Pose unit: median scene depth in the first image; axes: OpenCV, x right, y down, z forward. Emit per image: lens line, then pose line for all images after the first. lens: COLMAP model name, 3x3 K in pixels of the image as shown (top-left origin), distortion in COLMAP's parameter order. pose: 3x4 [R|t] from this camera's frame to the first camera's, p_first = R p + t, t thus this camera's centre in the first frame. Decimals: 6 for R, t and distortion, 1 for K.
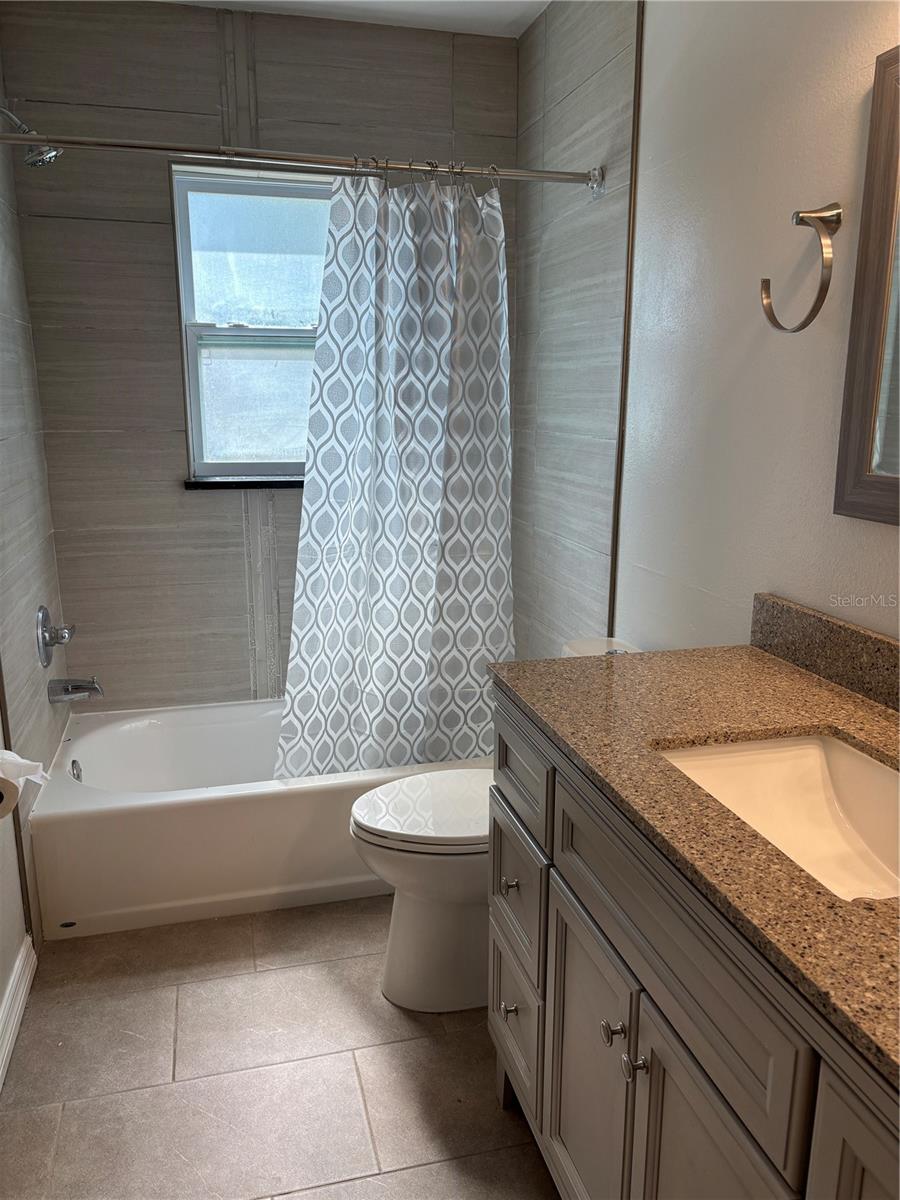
lens RADIAL K [[900.7, 0, 456.1], [0, 900.7, 602.3], [0, 0, 1]] dist [0.061176, -0.054521]
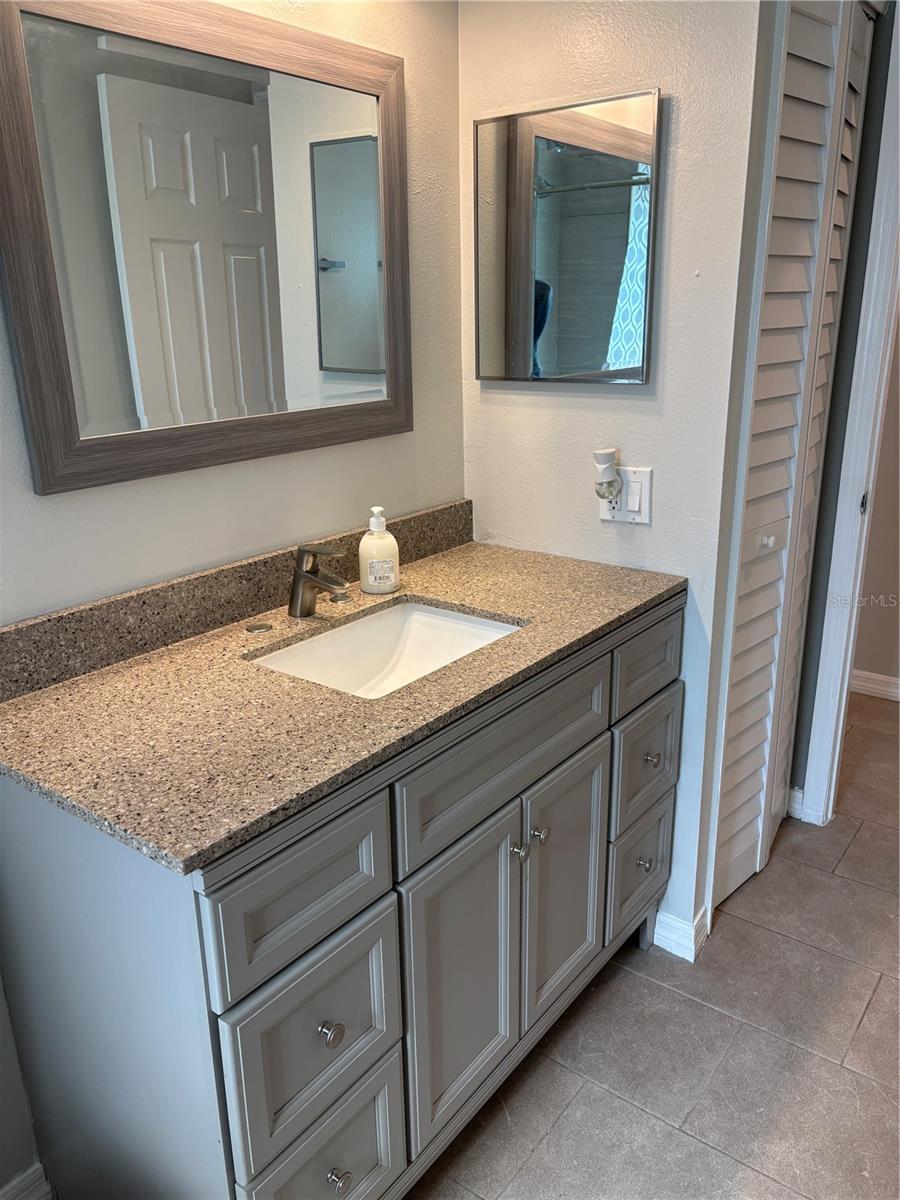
lens RADIAL K [[900.7, 0, 456.1], [0, 900.7, 602.3], [0, 0, 1]] dist [0.061176, -0.054521]
pose [[-0.603122, -0.242228, 0.759980, -0.511682], [0.195322, 0.878918, 0.435146, -0.317323], [-0.773365, 0.410887, -0.482783, 1.198726]]
